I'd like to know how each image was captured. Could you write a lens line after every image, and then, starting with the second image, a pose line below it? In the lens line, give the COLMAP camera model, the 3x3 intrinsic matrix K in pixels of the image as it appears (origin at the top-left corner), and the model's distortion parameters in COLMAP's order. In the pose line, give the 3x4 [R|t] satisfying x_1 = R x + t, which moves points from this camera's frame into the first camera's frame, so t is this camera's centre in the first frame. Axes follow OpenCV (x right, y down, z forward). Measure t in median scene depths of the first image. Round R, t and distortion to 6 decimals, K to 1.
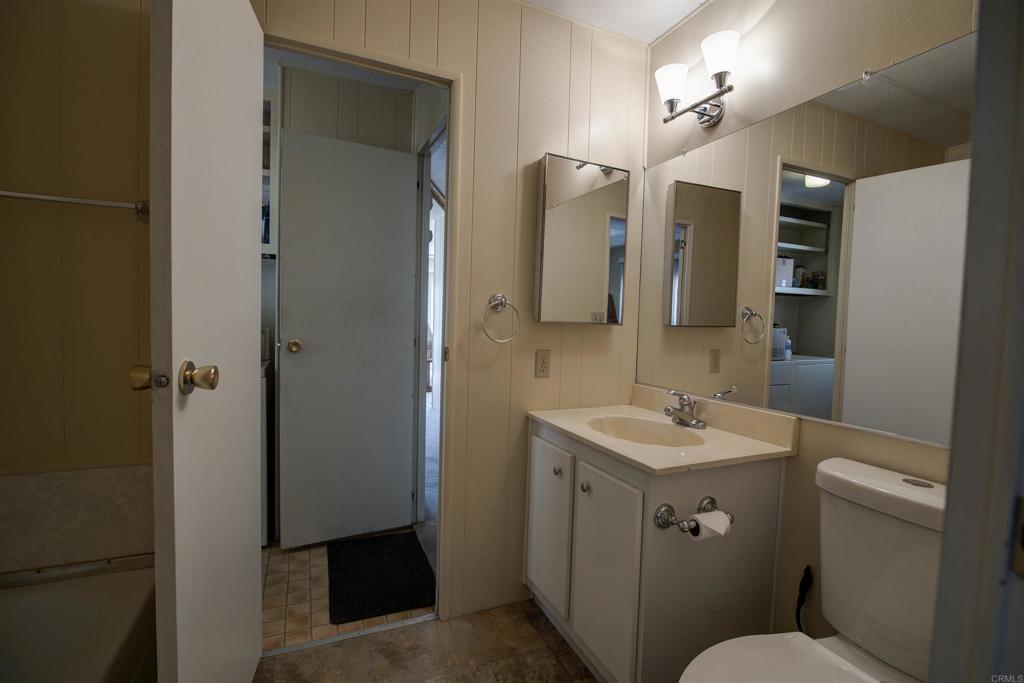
lens RADIAL K [[466.0, 0, 510.8], [0, 466.0, 342.2], [0, 0, 1]] dist [-0.016911, -0.000542]
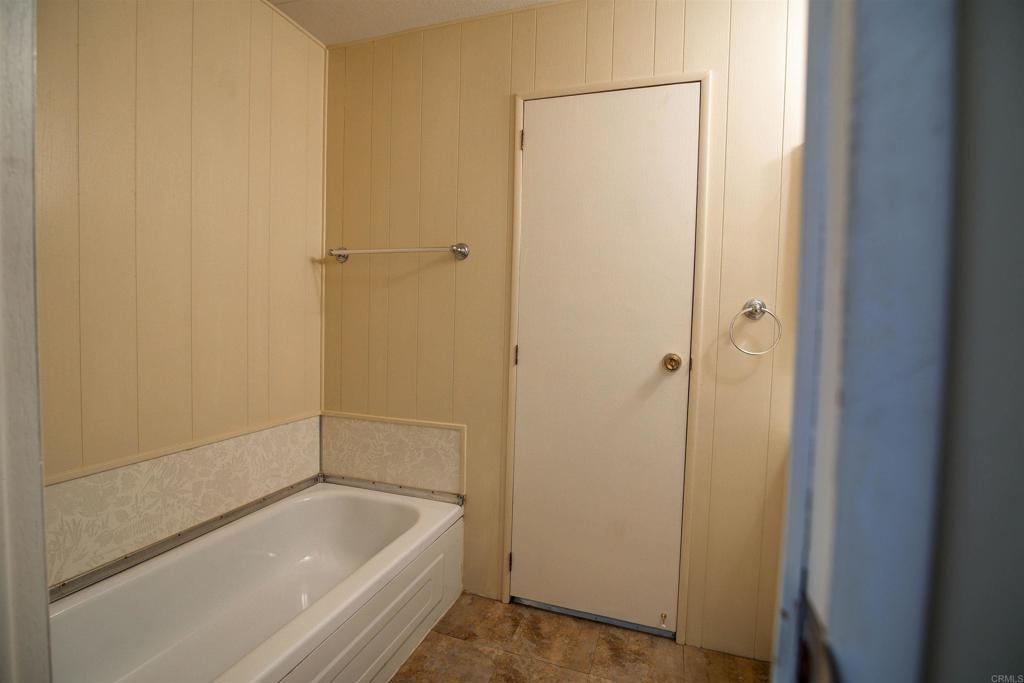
lens RADIAL K [[466.0, 0, 512.9], [0, 466.0, 342.0], [0, 0, 1]] dist [-0.016911, -0.000542]
pose [[0.735111, 0.019663, -0.677662, 0.249085], [-0.038073, 0.999199, -0.012308, 0.004821], [0.676877, 0.034849, 0.735271, 0.048559]]
